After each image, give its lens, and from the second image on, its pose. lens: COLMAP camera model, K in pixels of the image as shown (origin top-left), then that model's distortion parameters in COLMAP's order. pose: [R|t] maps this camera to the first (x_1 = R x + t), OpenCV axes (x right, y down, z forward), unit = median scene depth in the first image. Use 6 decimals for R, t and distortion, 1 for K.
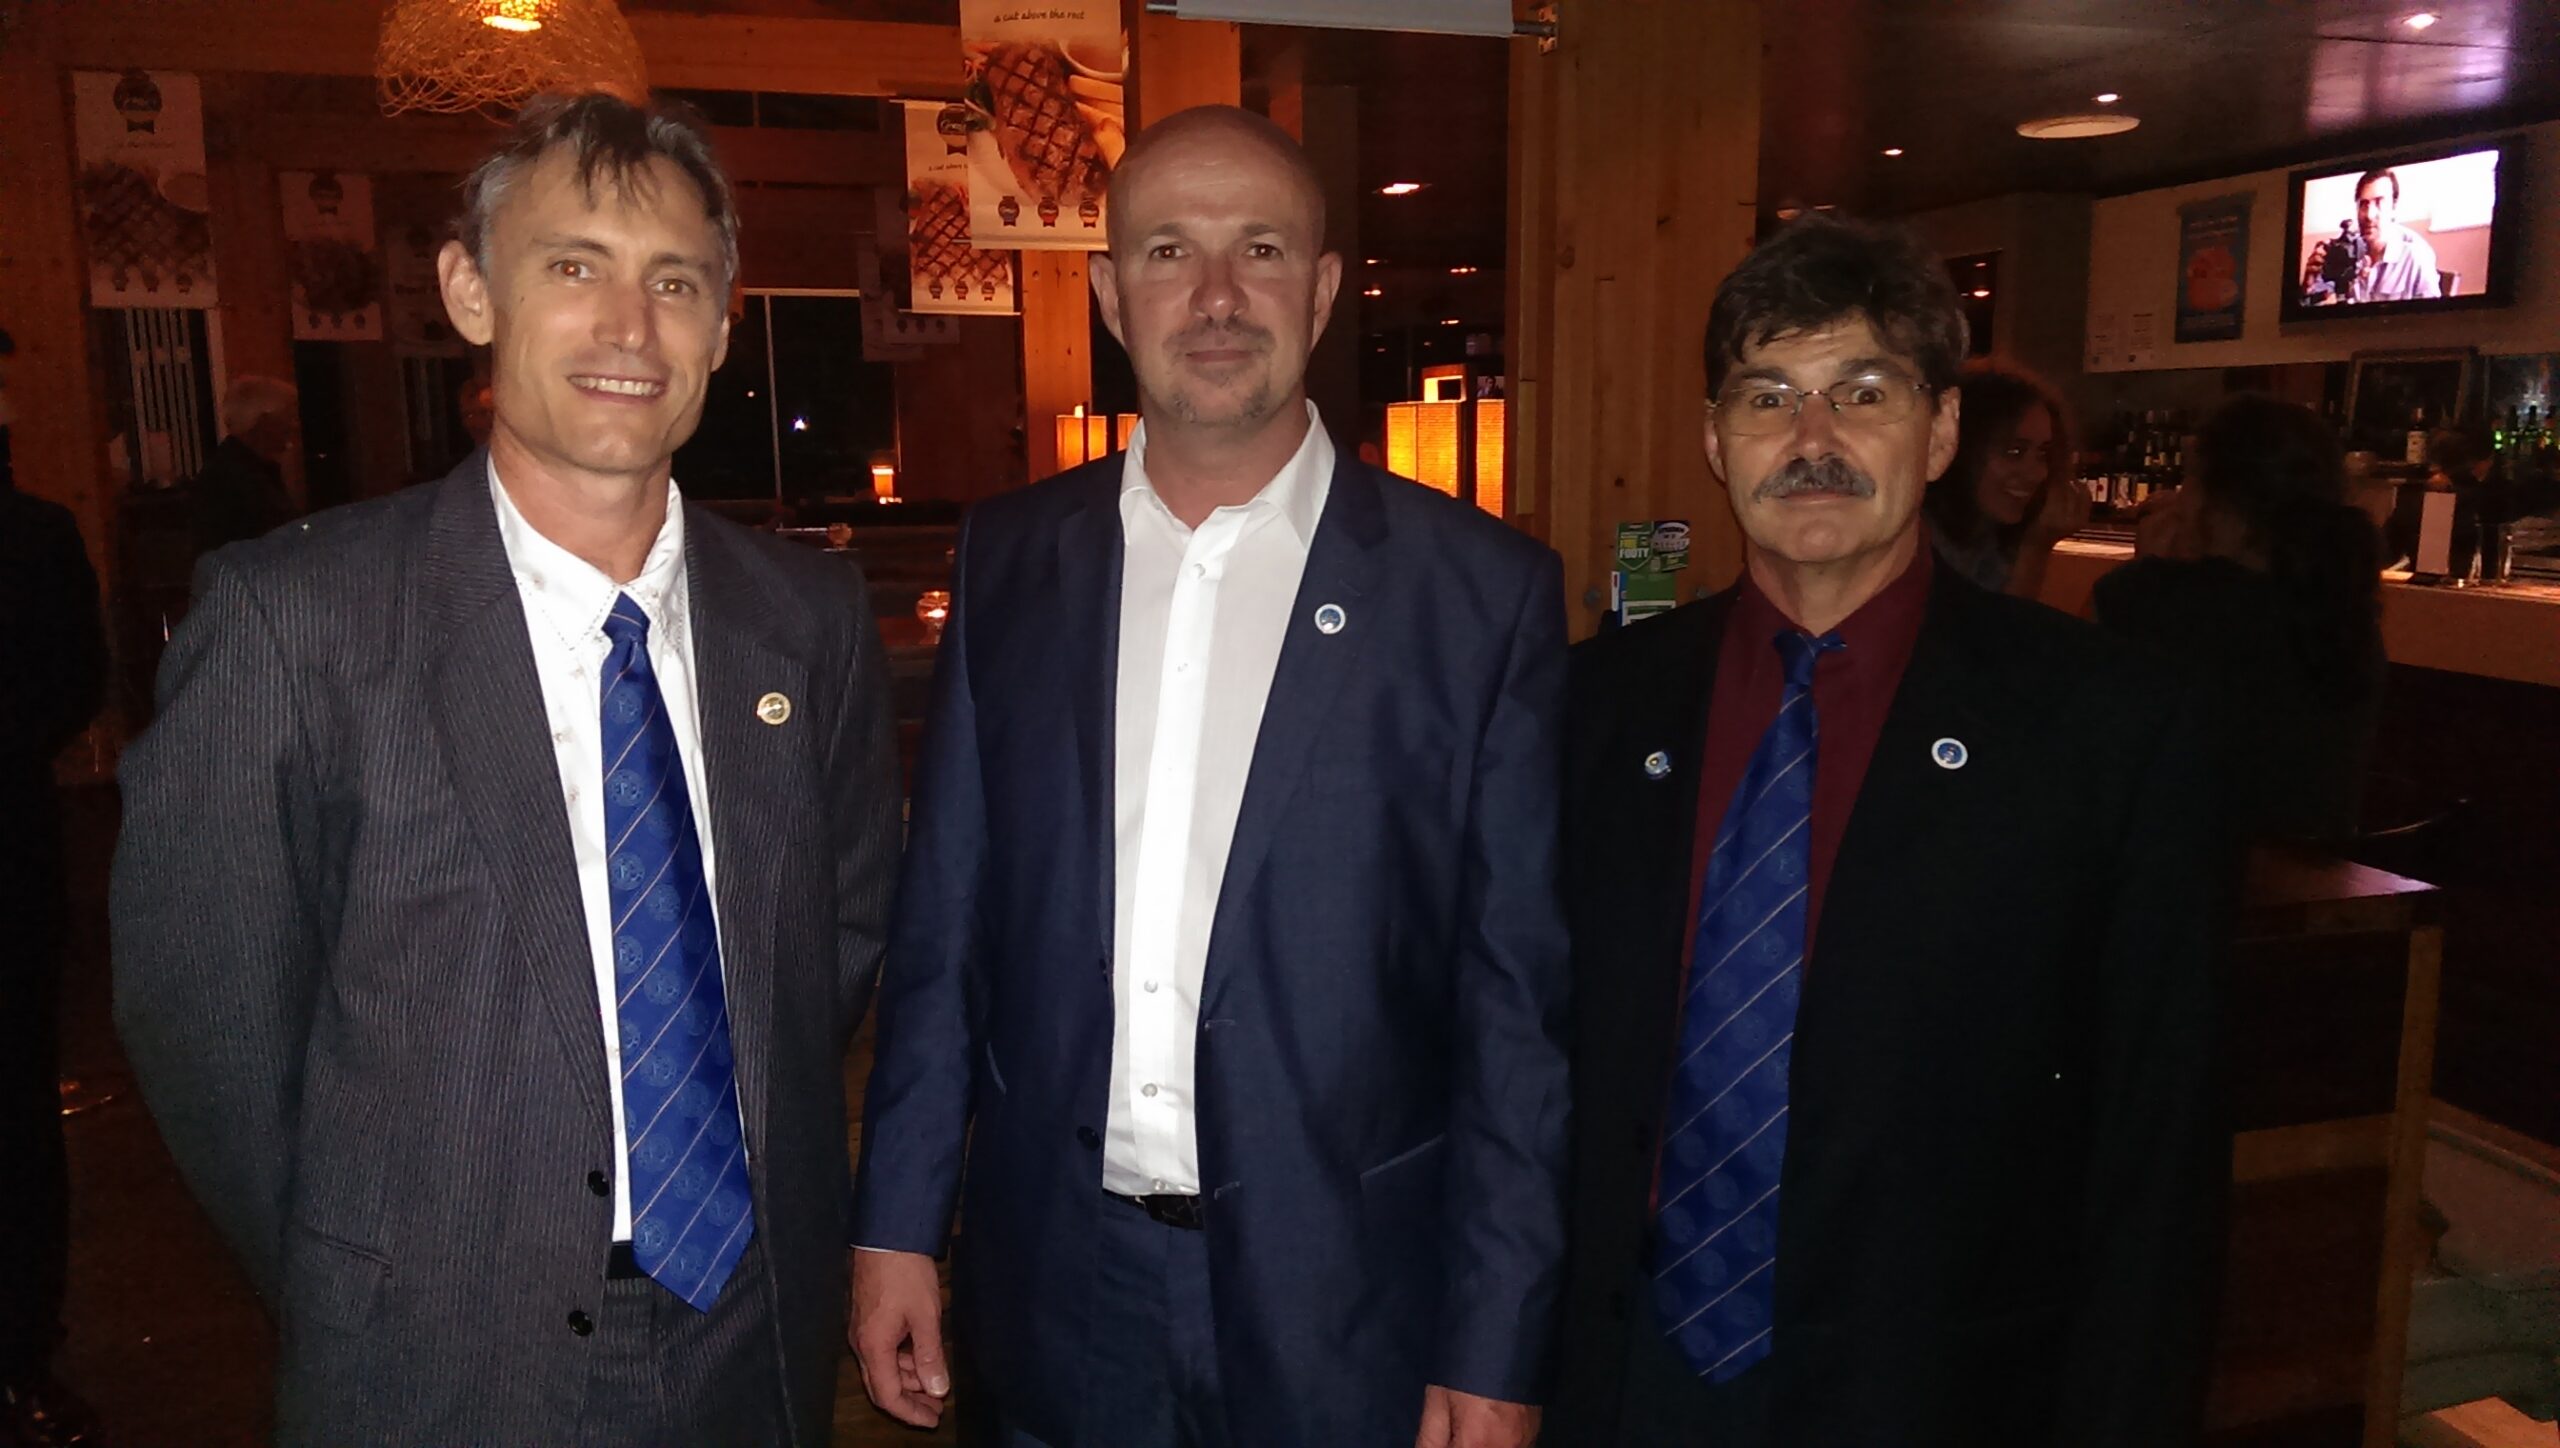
lens RADIAL K [[1819.4, 0, 1289.4], [0, 1819.4, 722.3], [0, 0, 1]] dist [0.065836, -0.087772]
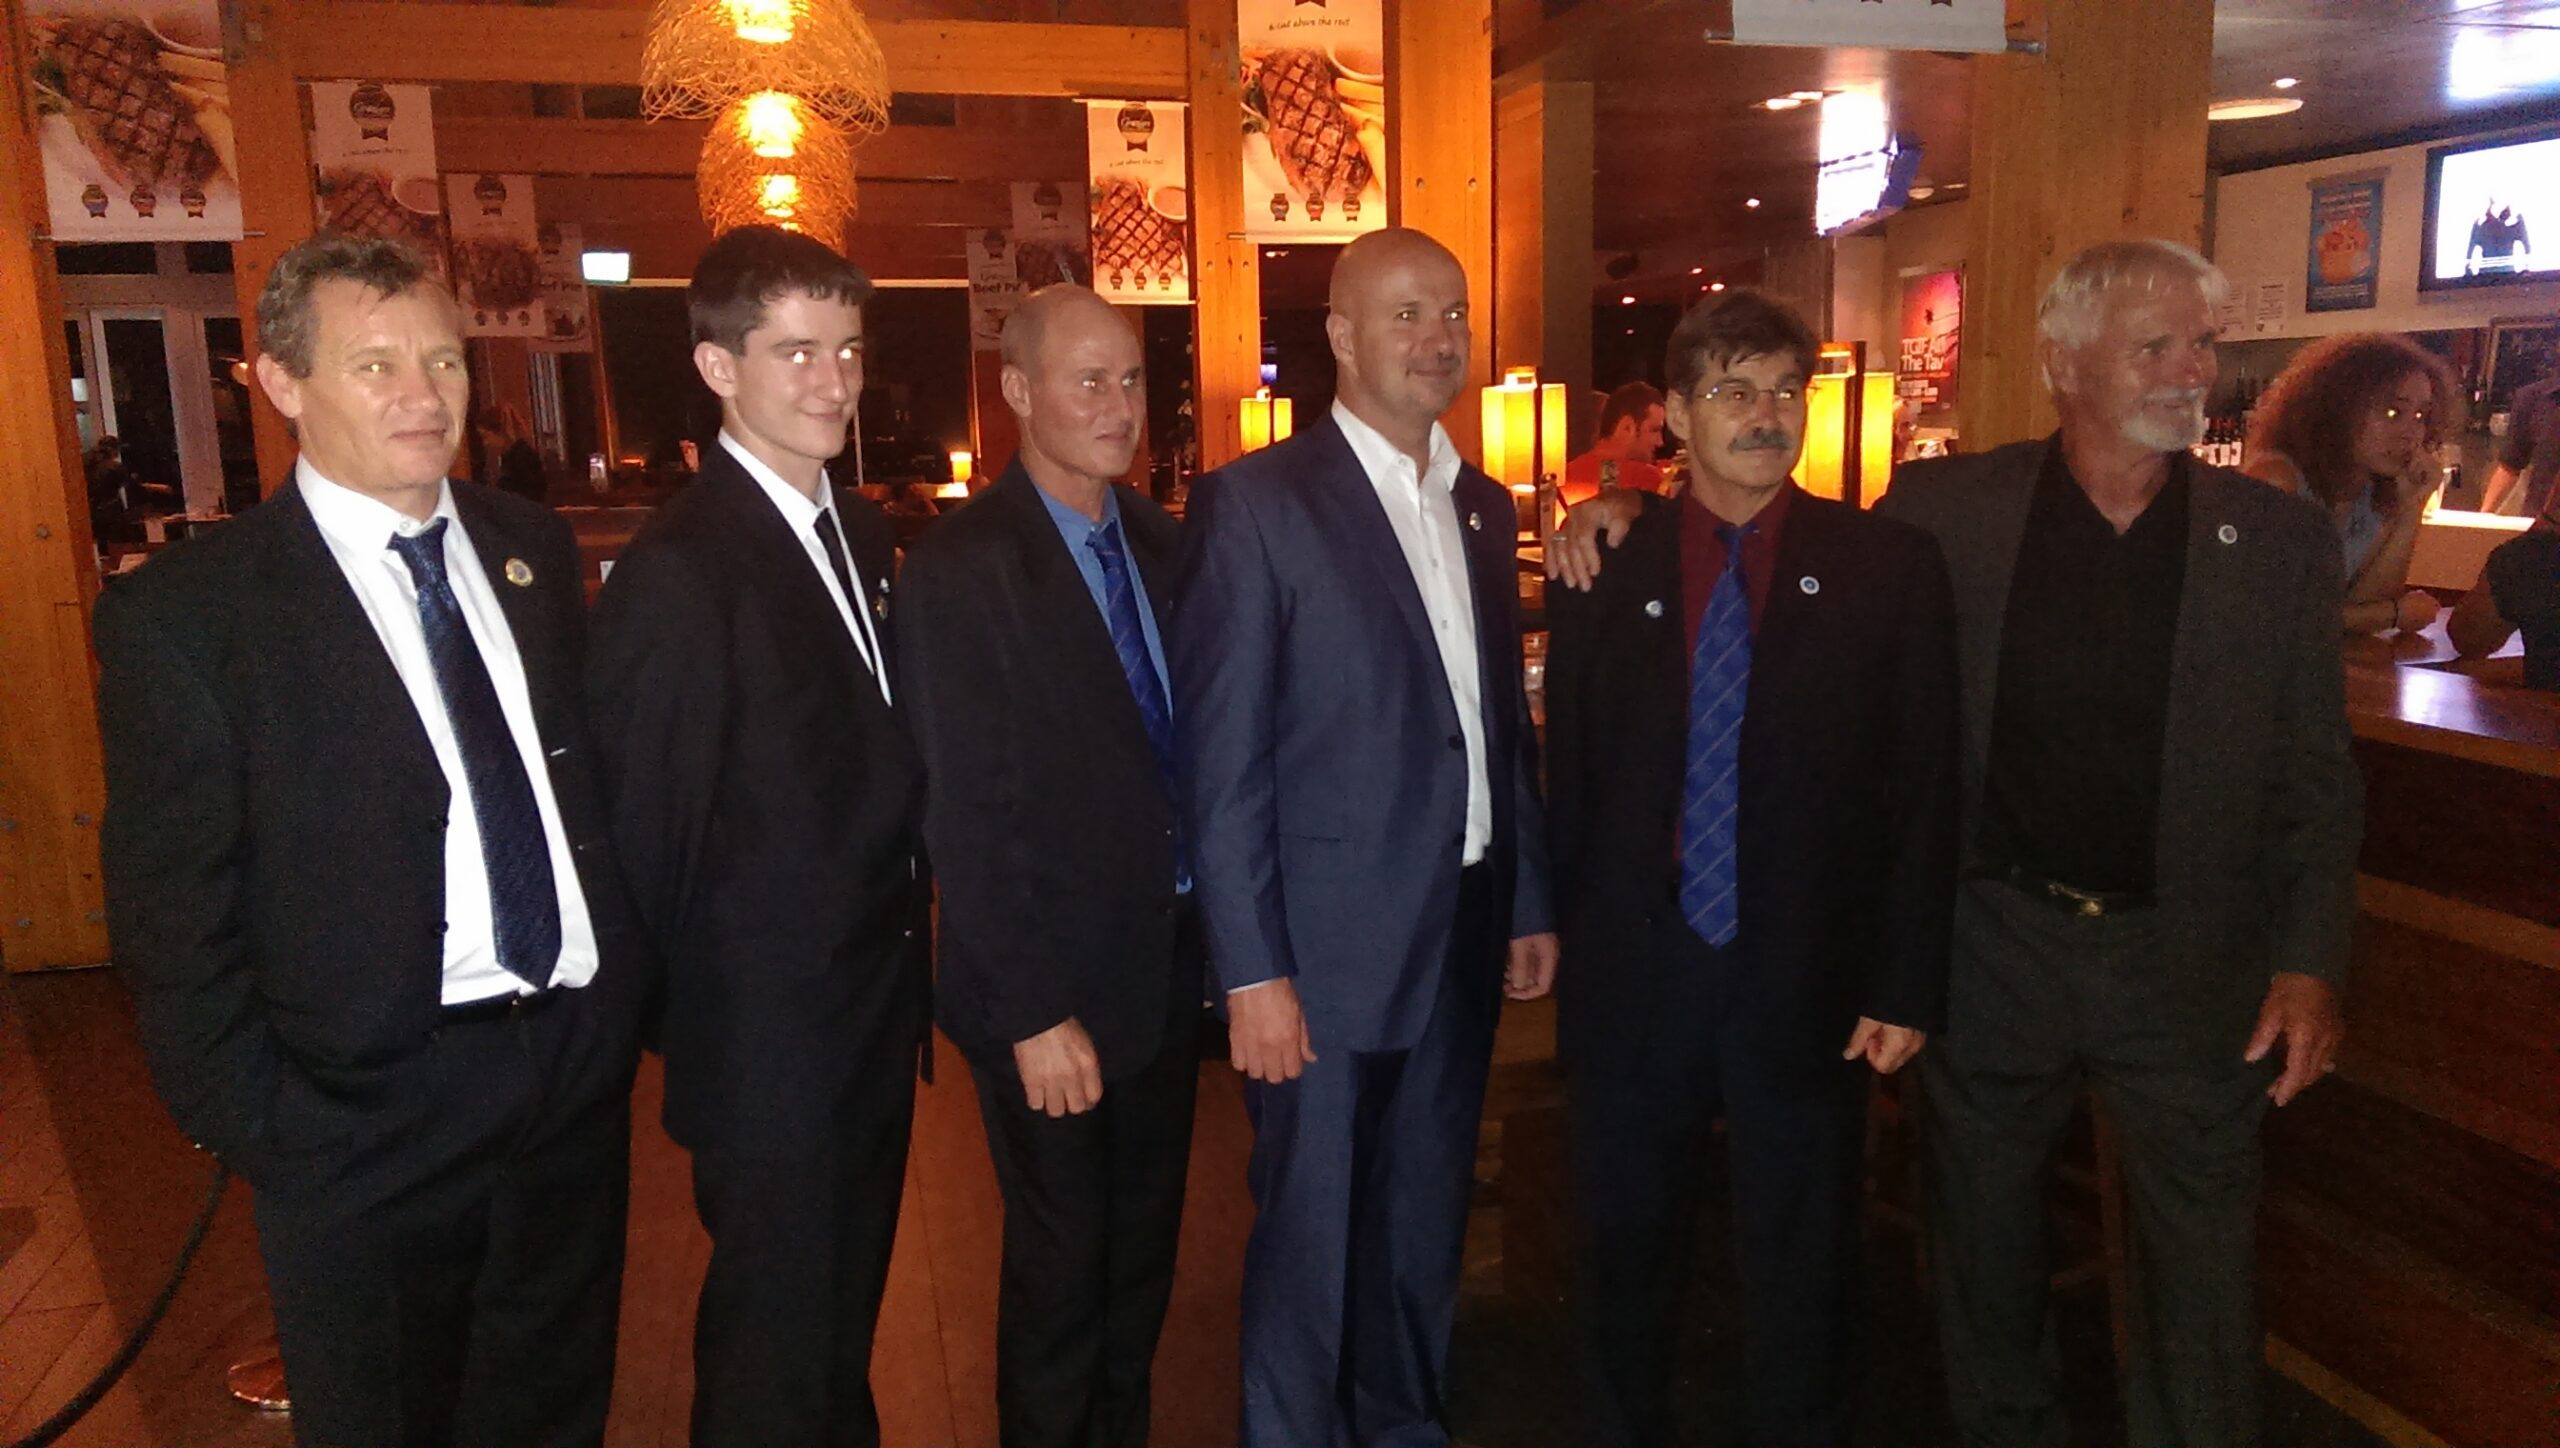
lens RADIAL K [[1812.5, 0, 1280.0], [0, 1812.5, 724.0], [0, 0, 1]] dist [0.083456, -0.110456]
pose [[0.999888, -0.014949, 0.000684, -0.114848], [0.014941, 0.999834, 0.010413, 0.008830], [-0.000840, -0.010401, 0.999946, -0.051784]]
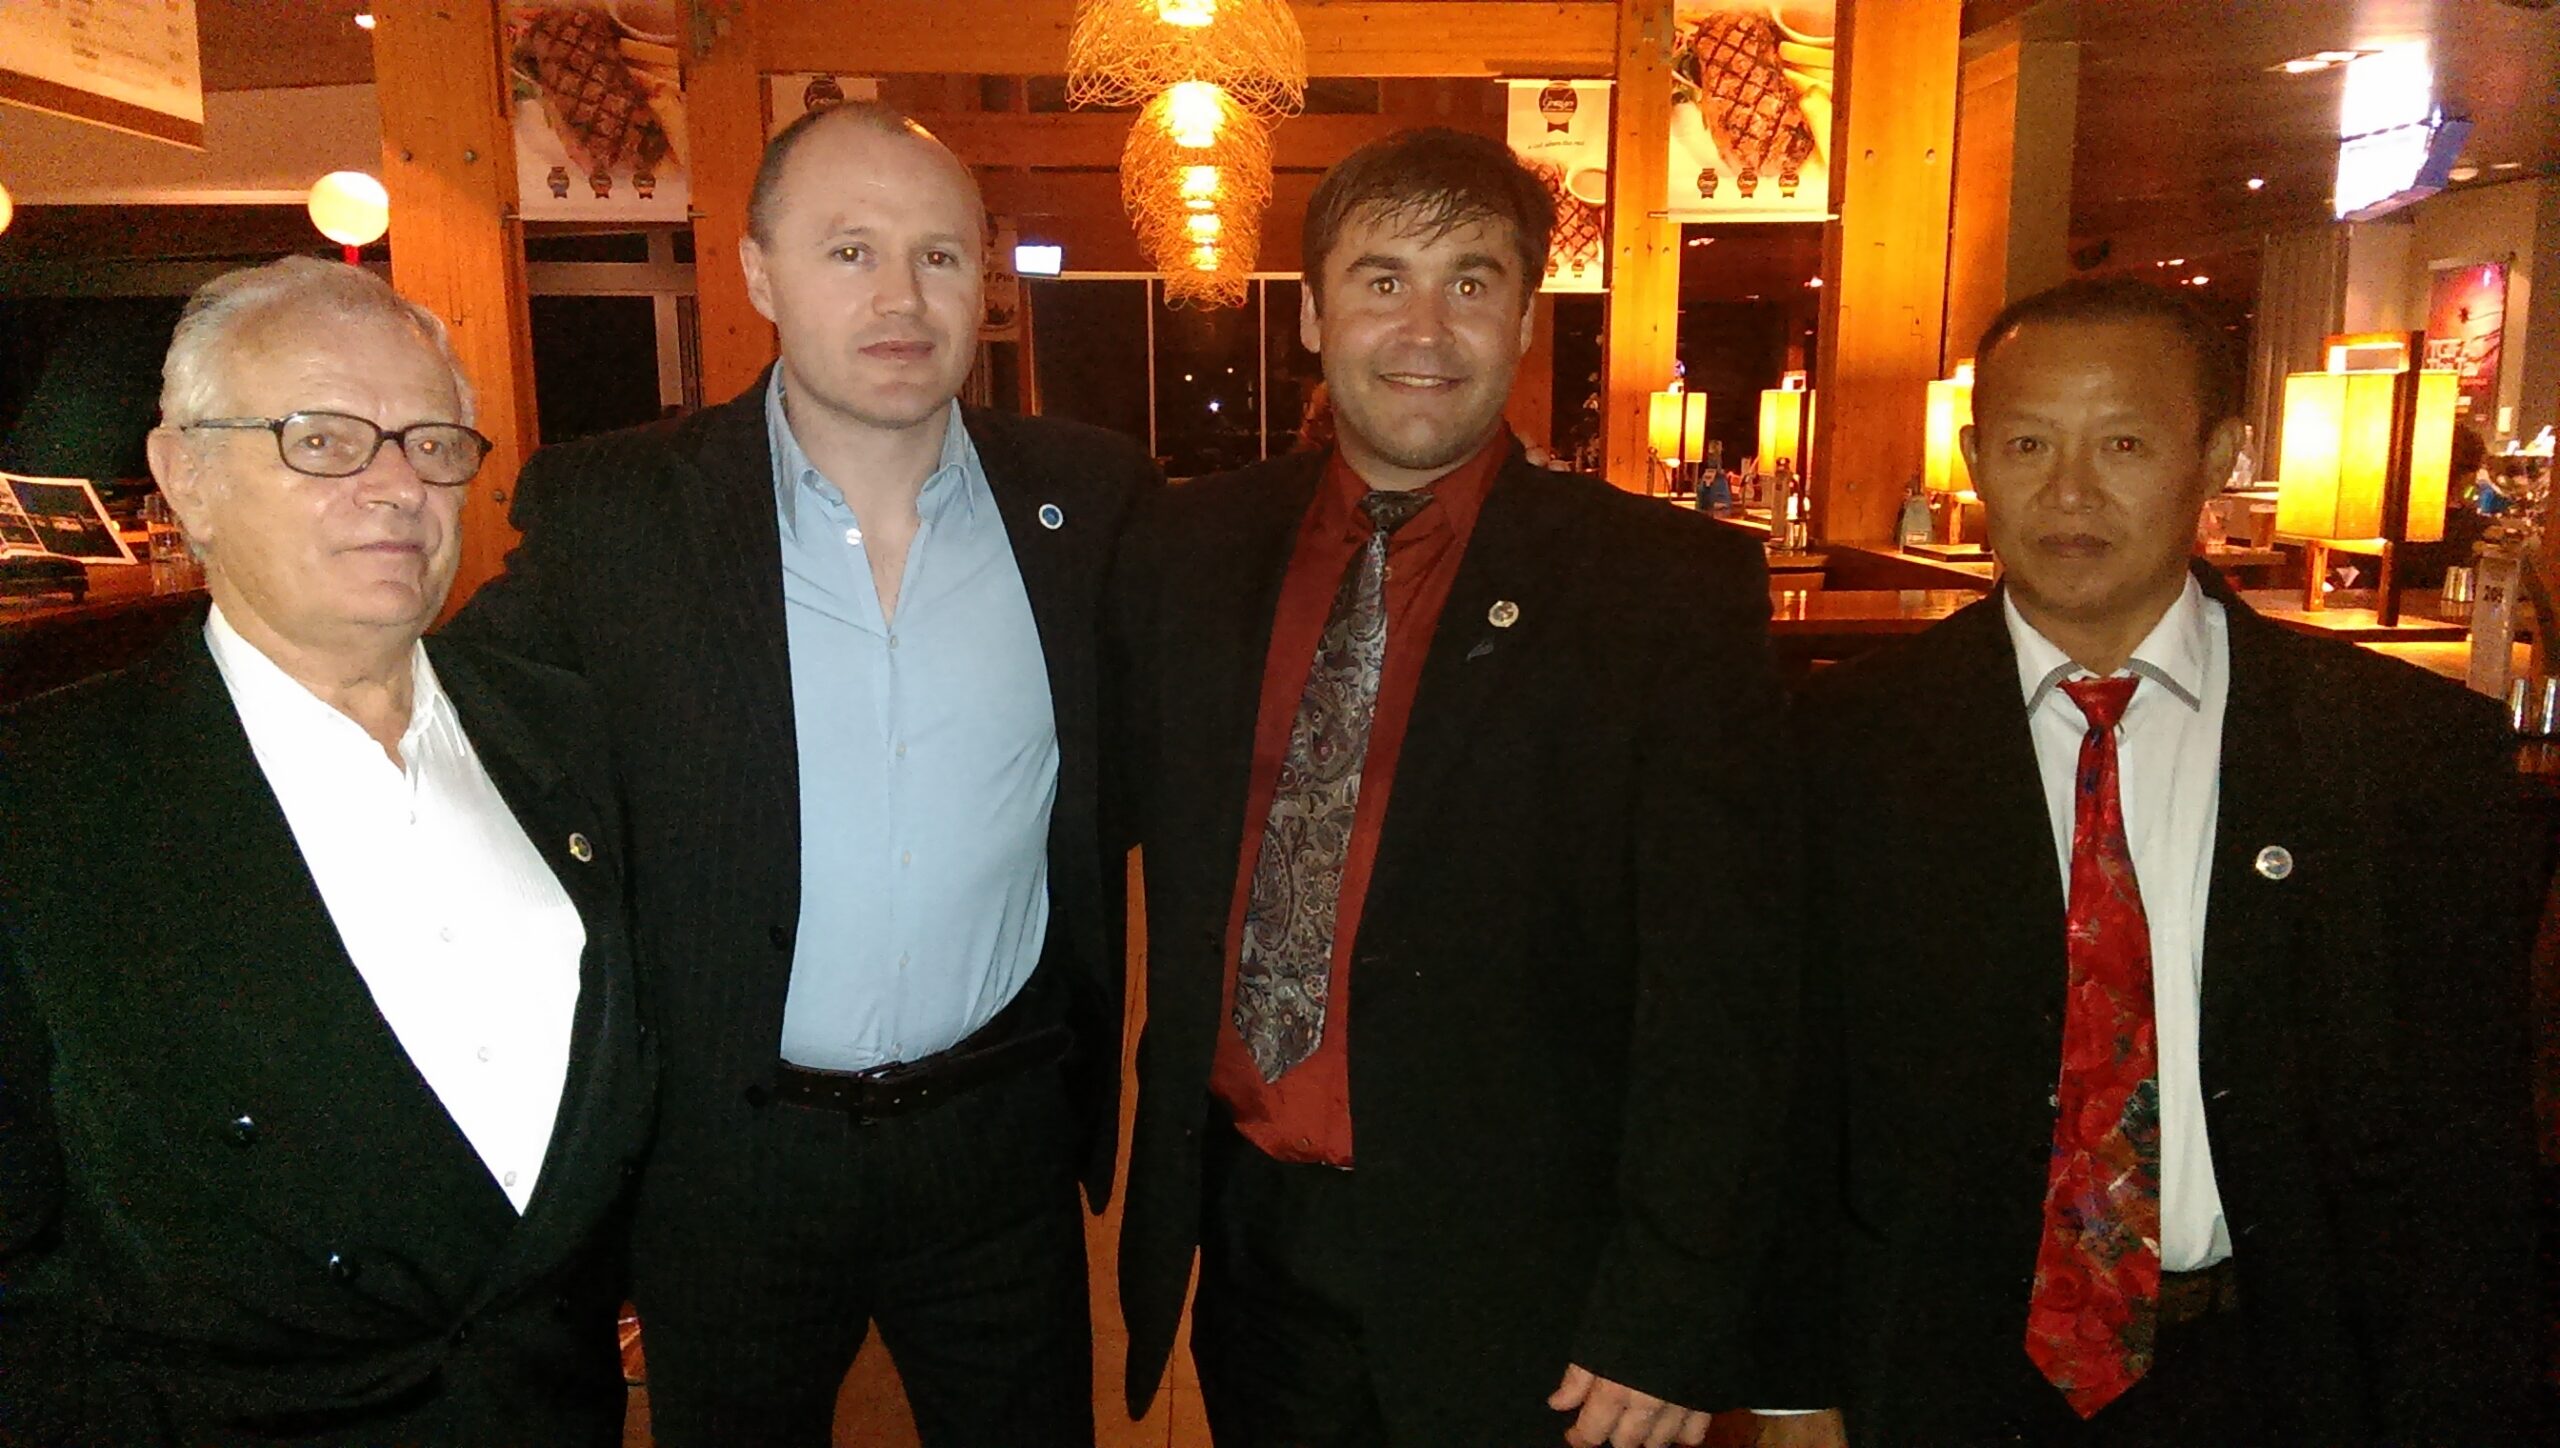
lens RADIAL K [[1812.5, 0, 1280.0], [0, 1812.5, 724.0], [0, 0, 1]] dist [0.083456, -0.110456]
pose [[0.976681, 0.042381, -0.210471, -0.114961], [-0.040127, 0.999082, 0.014974, 0.005222], [0.210912, -0.006179, 0.977485, -0.012912]]
